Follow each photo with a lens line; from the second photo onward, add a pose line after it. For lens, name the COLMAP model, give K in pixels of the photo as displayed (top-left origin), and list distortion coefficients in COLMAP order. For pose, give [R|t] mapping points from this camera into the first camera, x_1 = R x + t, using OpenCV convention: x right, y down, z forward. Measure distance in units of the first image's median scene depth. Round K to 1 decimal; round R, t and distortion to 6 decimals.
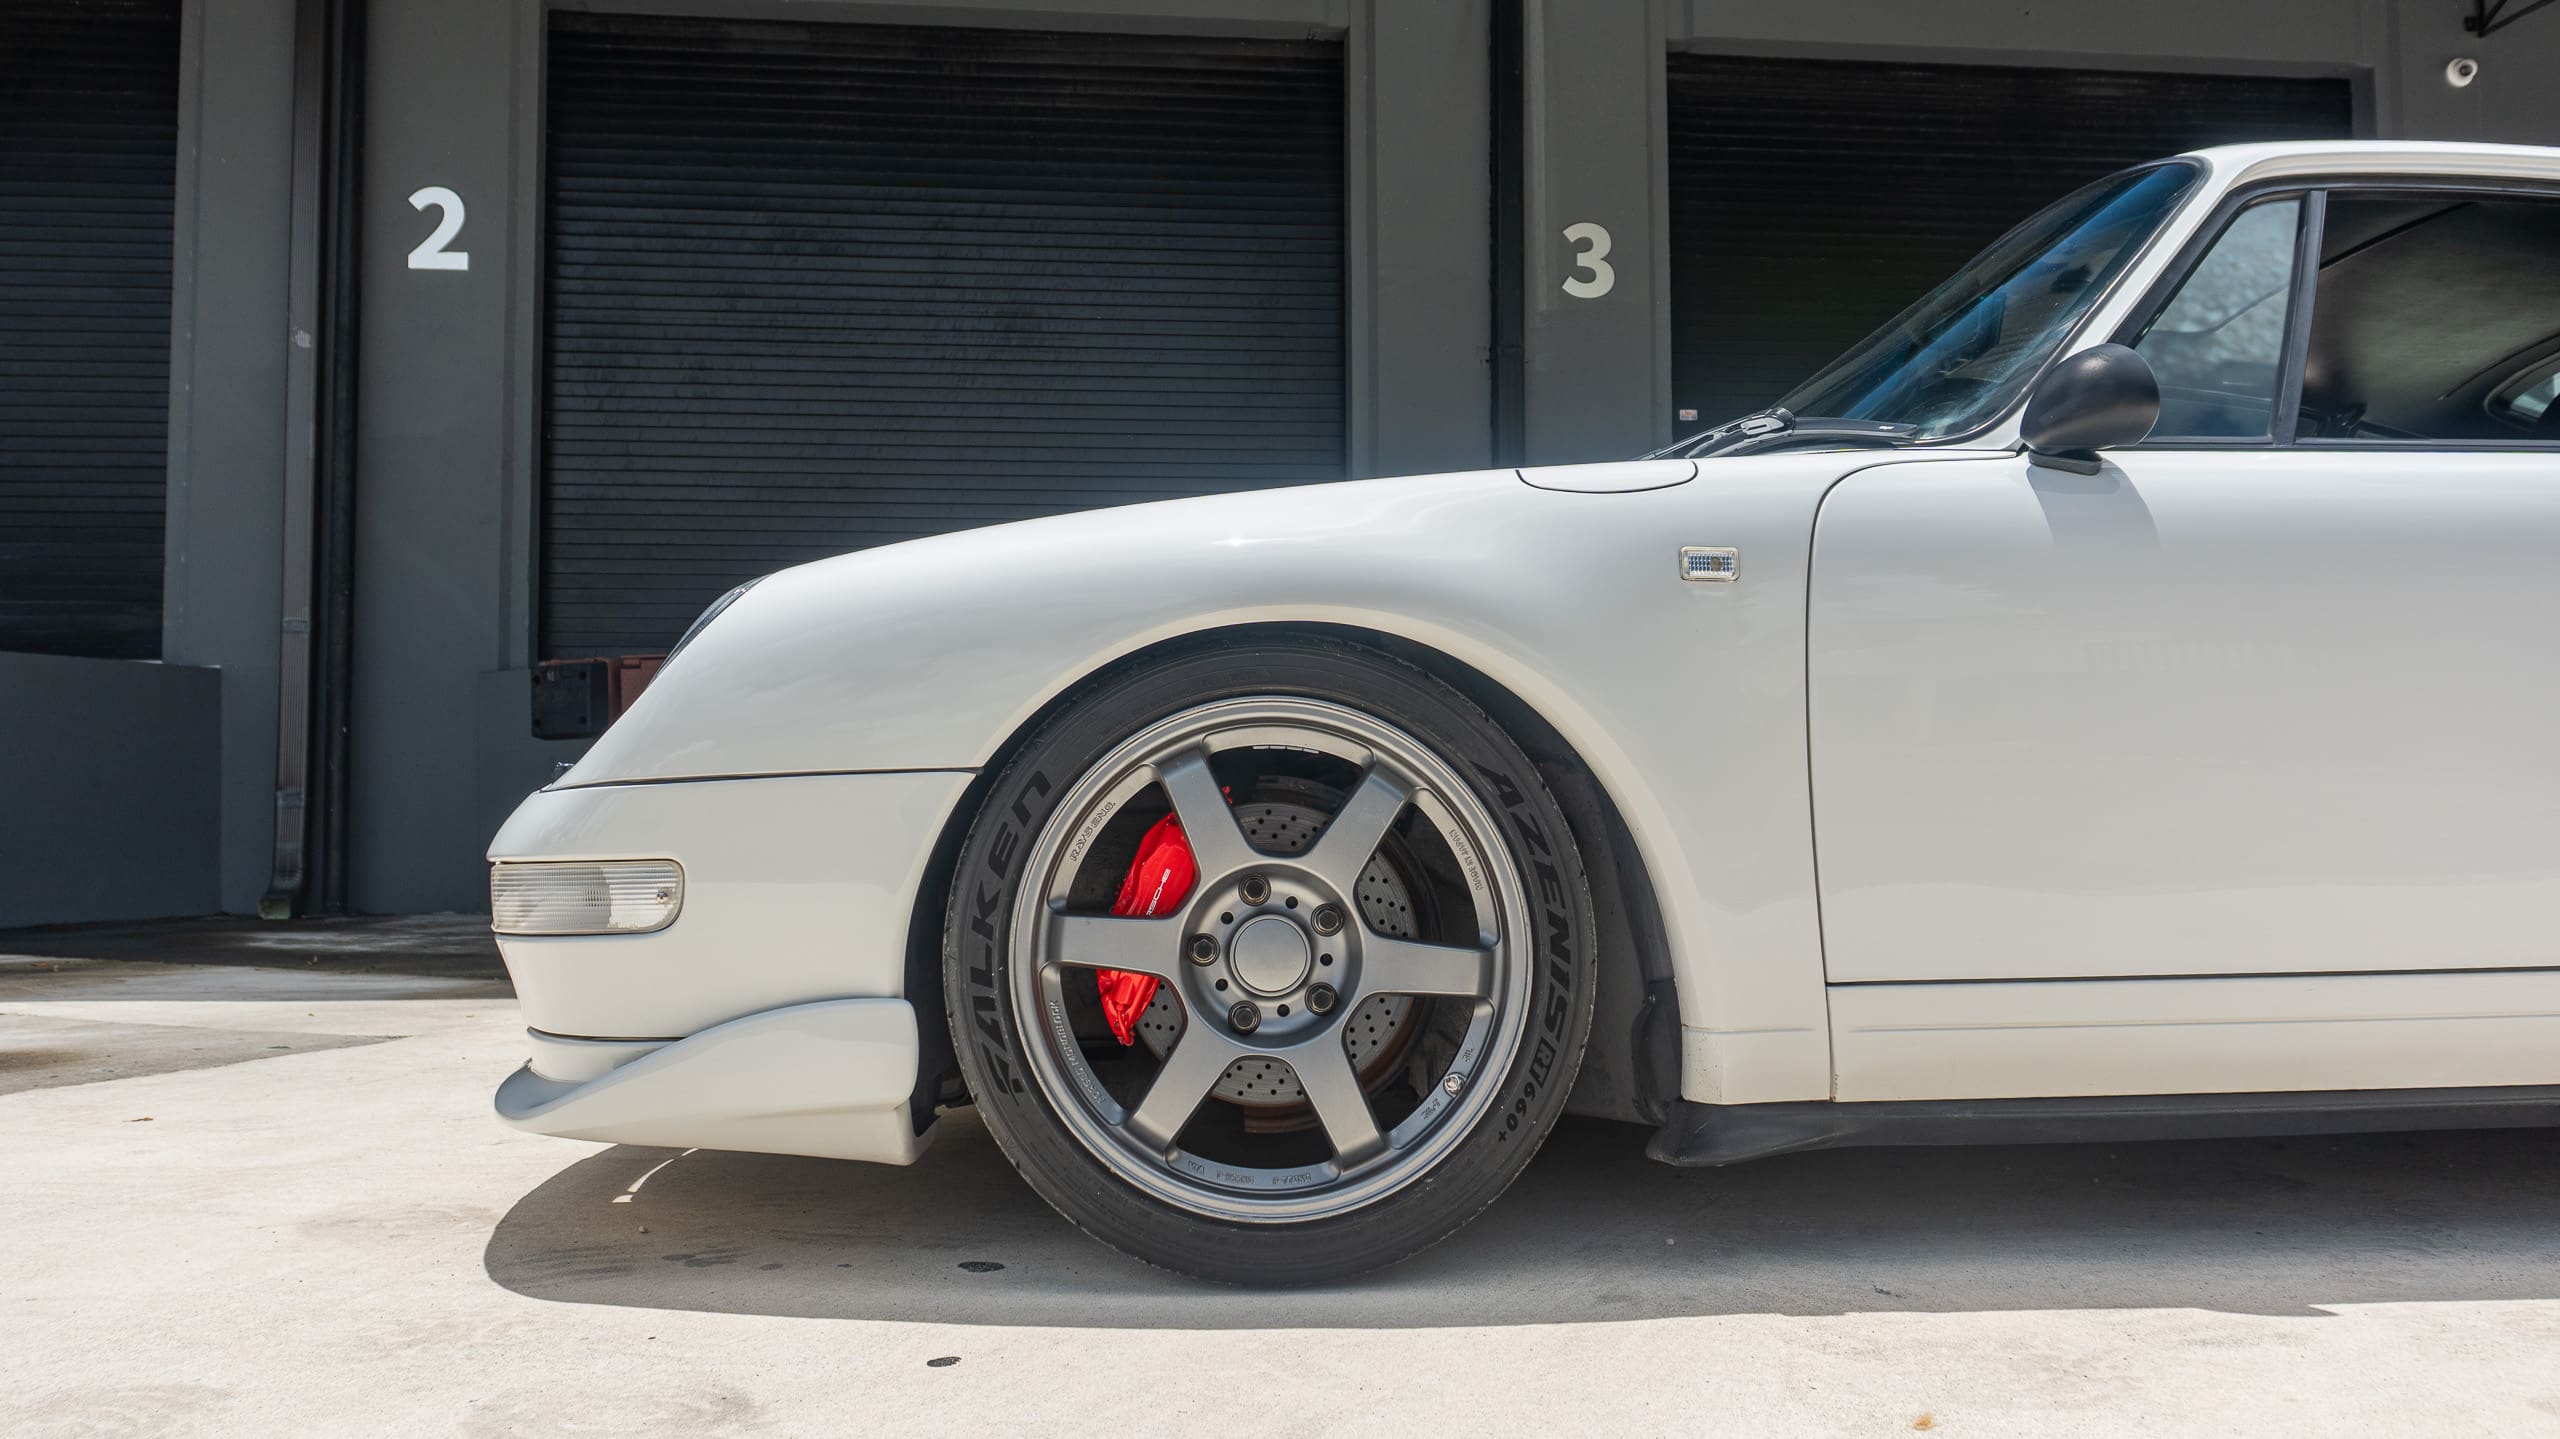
lens RADIAL K [[2083.5, 0, 1261.0], [0, 2083.5, 715.3], [0, 0, 1]] dist [-0.020437, 0.002799]
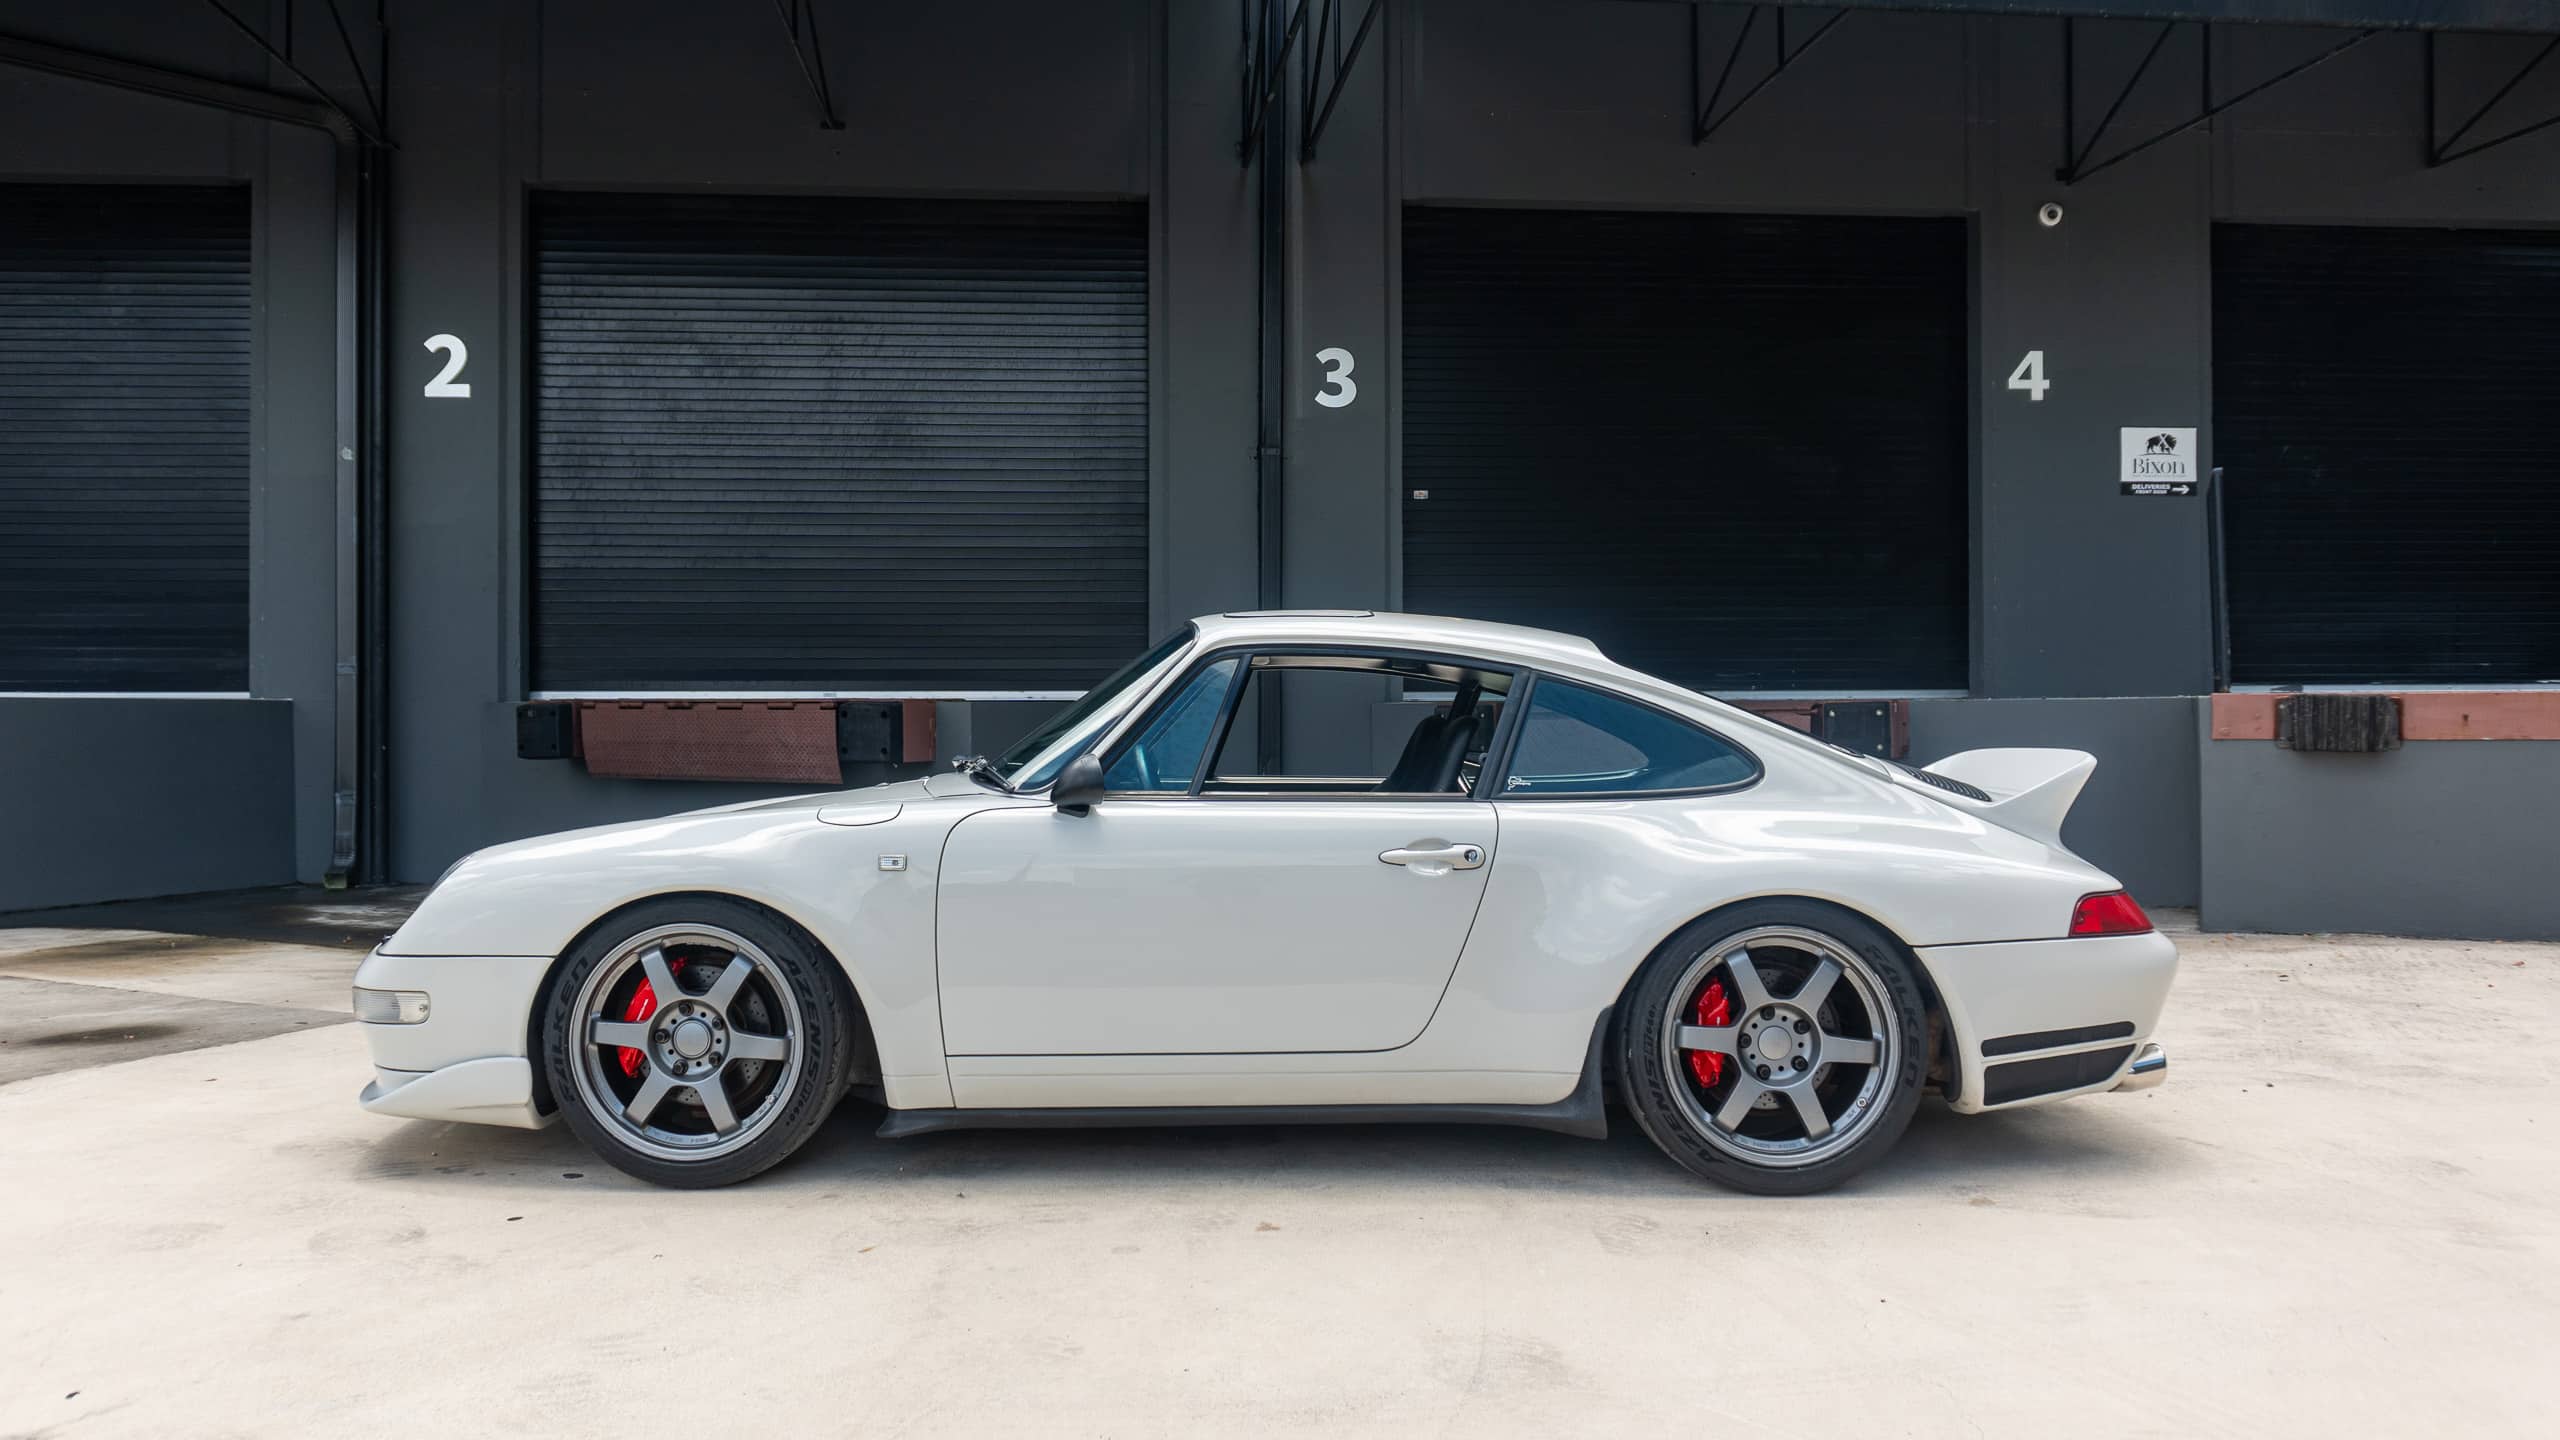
lens RADIAL K [[1961.8, 0, 1209.7], [0, 1961.8, 719.9], [0, 0, 1]] dist [-0.016754, 0.000644]
pose [[0.999004, 0.002880, -0.044536, 0.136369], [-0.000712, 0.998817, 0.048629, -0.068479], [0.044623, -0.048549, 0.997824, -0.217032]]
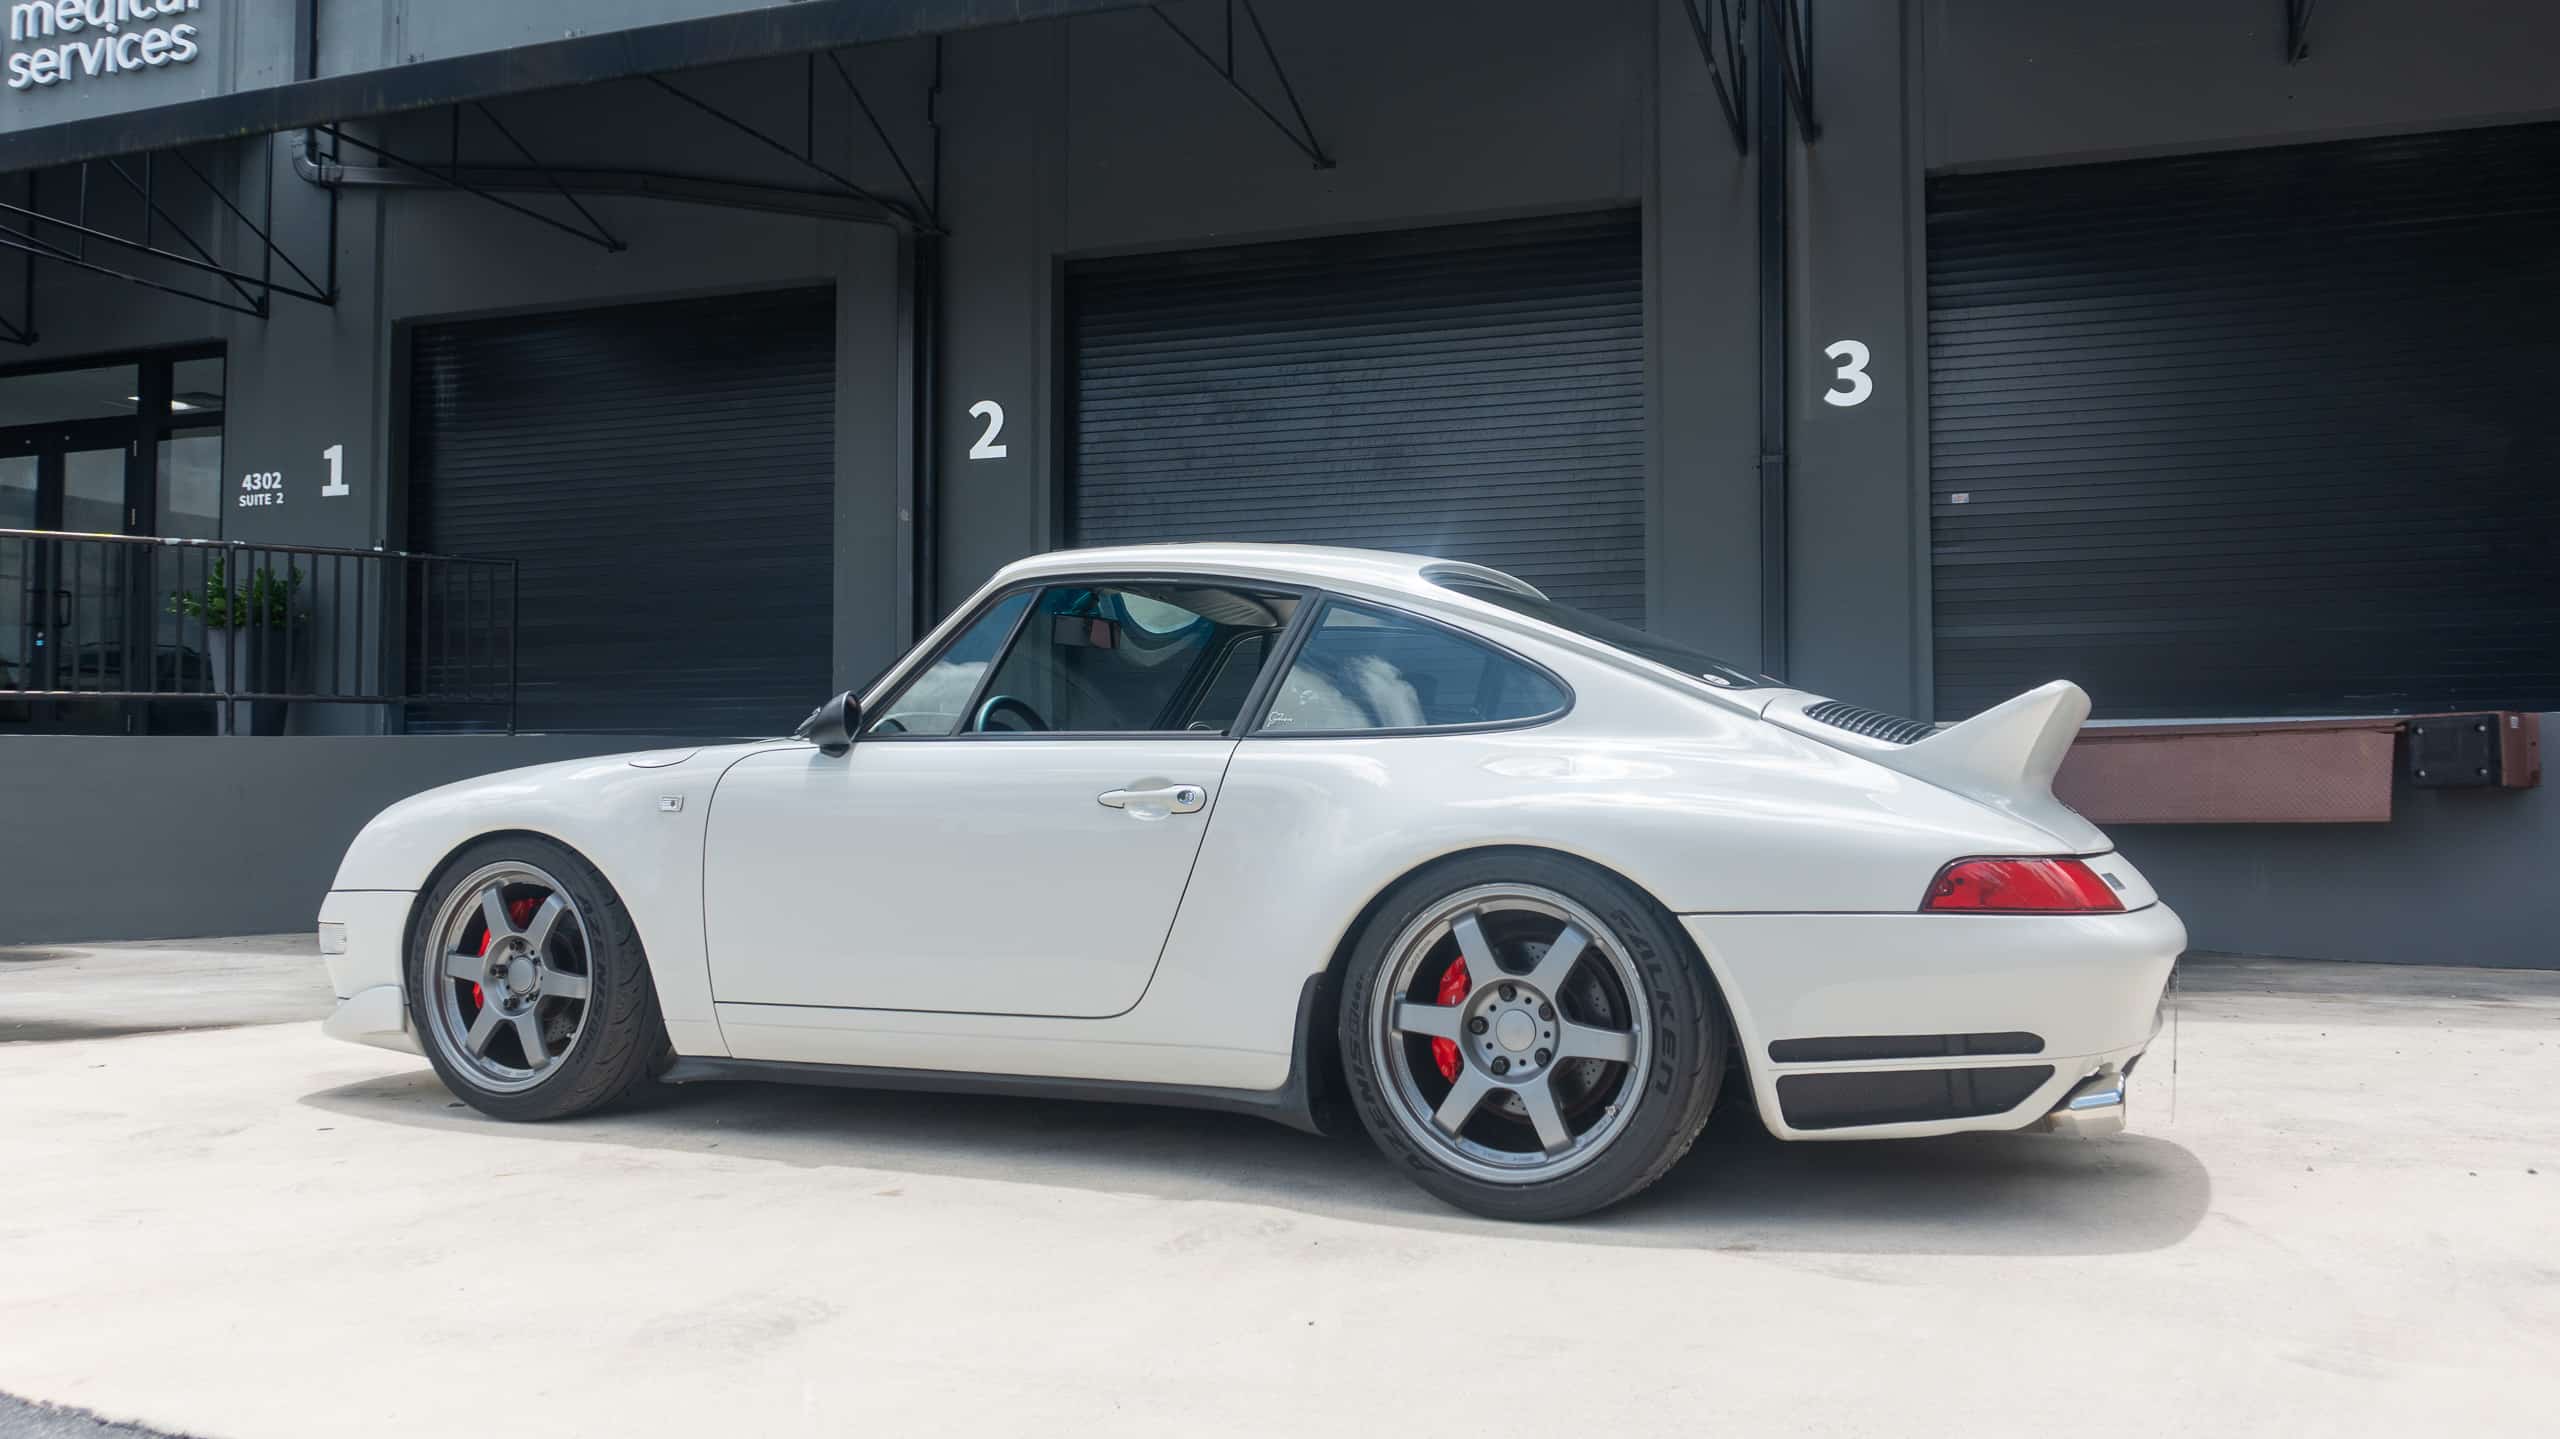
lens RADIAL K [[1969.4, 0, 1280.0], [0, 1969.4, 719.5], [0, 0, 1]] dist [-0.022131, -0.000666]
pose [[0.897049, -0.012568, -0.441752, 0.358276], [0.014020, 0.999902, 0.000021, -0.032158], [0.441708, -0.006212, 0.897137, -0.115154]]
